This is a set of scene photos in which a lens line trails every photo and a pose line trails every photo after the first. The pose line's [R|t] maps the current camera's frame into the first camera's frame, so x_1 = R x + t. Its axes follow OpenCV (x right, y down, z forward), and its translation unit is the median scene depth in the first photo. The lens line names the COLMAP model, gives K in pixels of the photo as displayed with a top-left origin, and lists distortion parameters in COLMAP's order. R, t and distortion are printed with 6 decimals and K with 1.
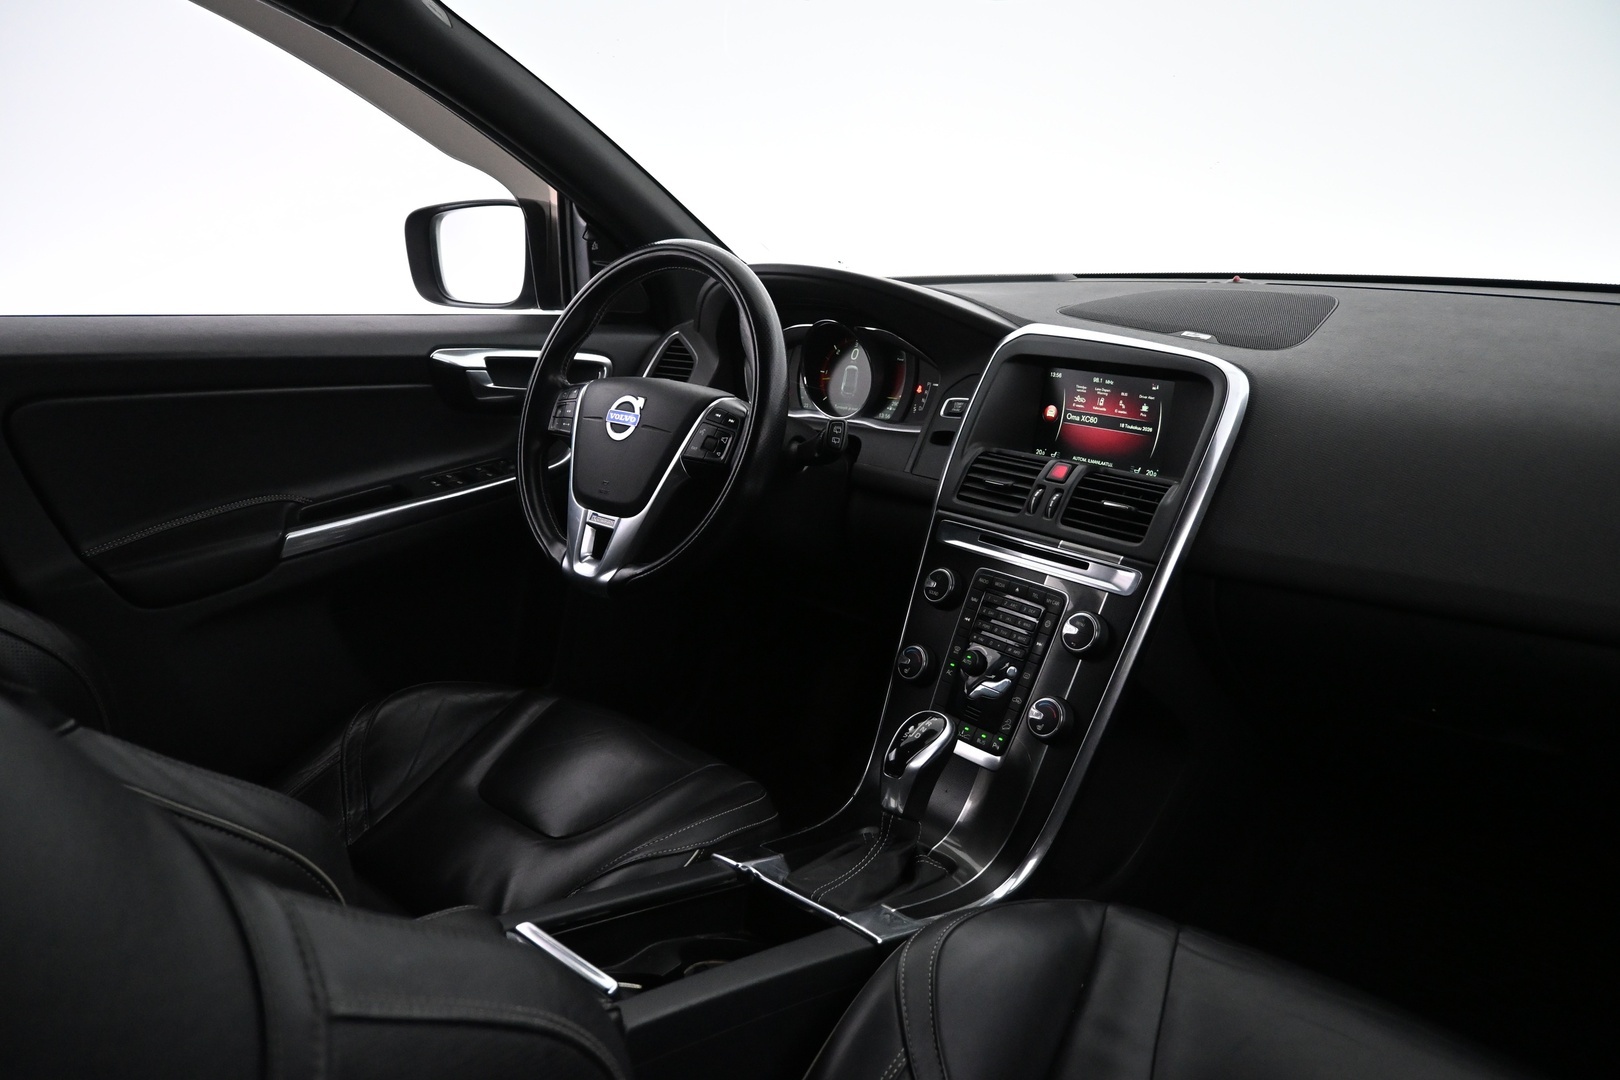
lens RADIAL K [[1094.4, 0, 810.0], [0, 1094.4, 540.0], [0, 0, 1]] dist [-0.005942, 0.002987]
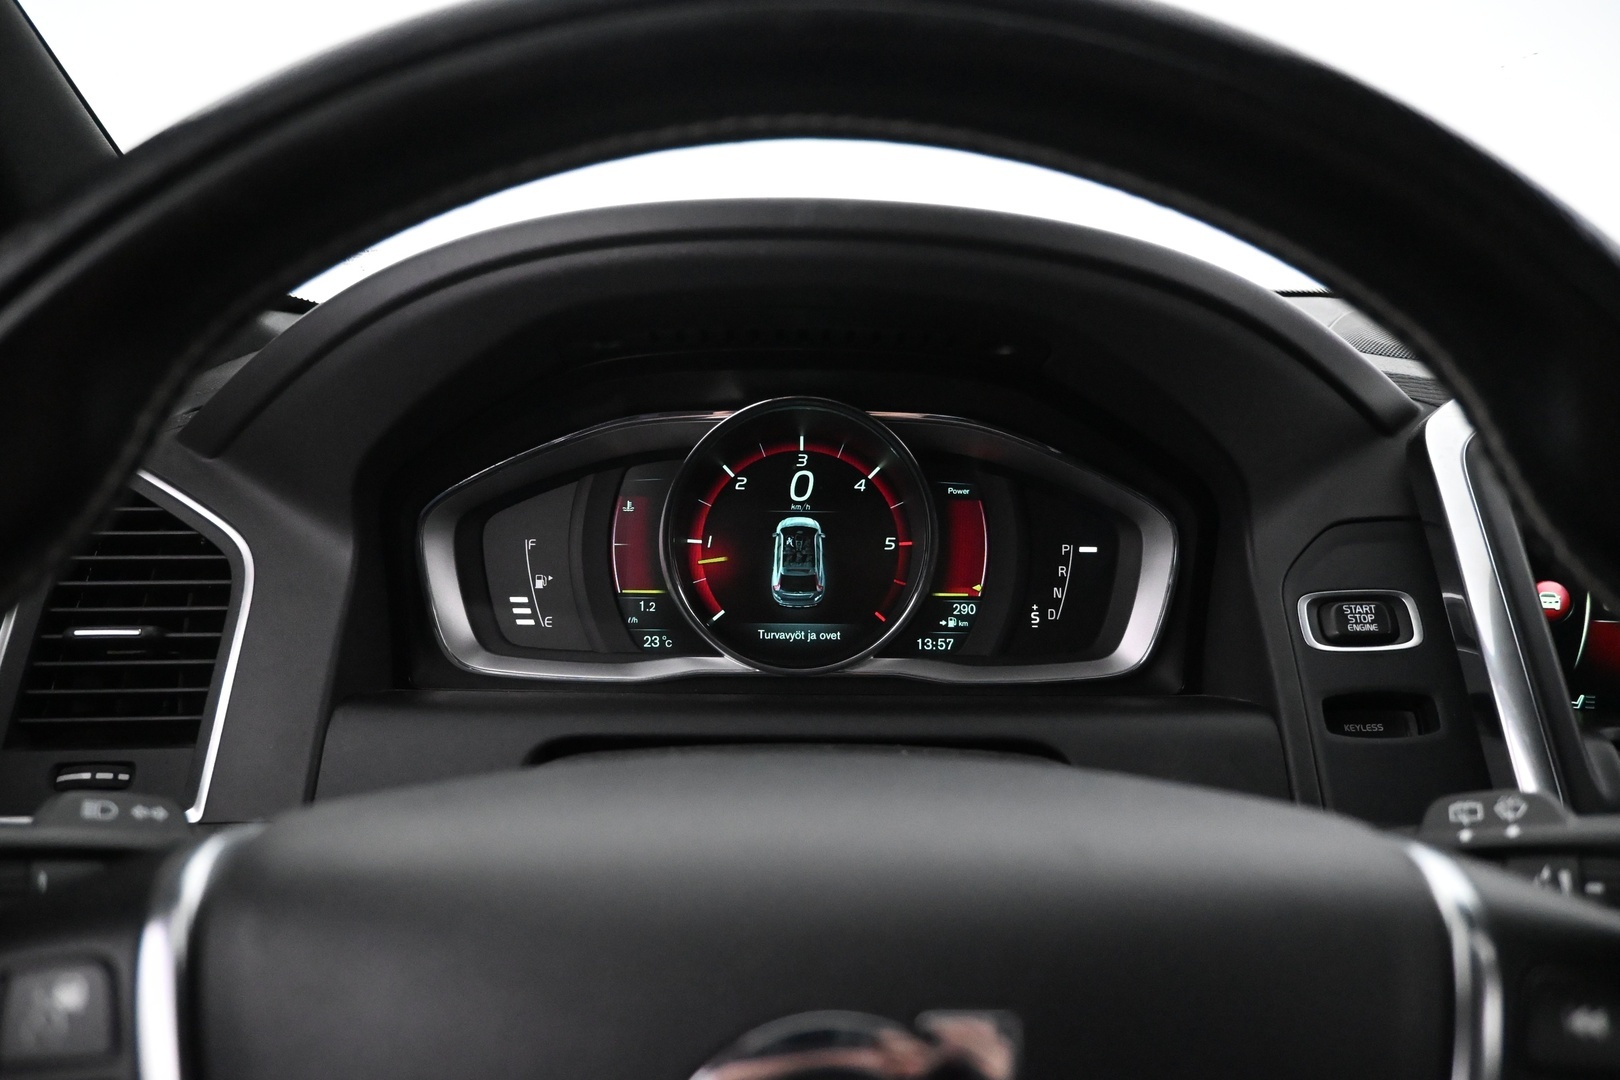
lens RADIAL K [[1094.4, 0, 810.0], [0, 1094.4, 540.0], [0, 0, 1]] dist [-0.005942, 0.002987]
pose [[0.737362, -0.128957, 0.663074, -0.250293], [0.167078, 0.985926, 0.005949, -0.192414], [-0.654509, 0.106398, 0.748530, 0.908804]]
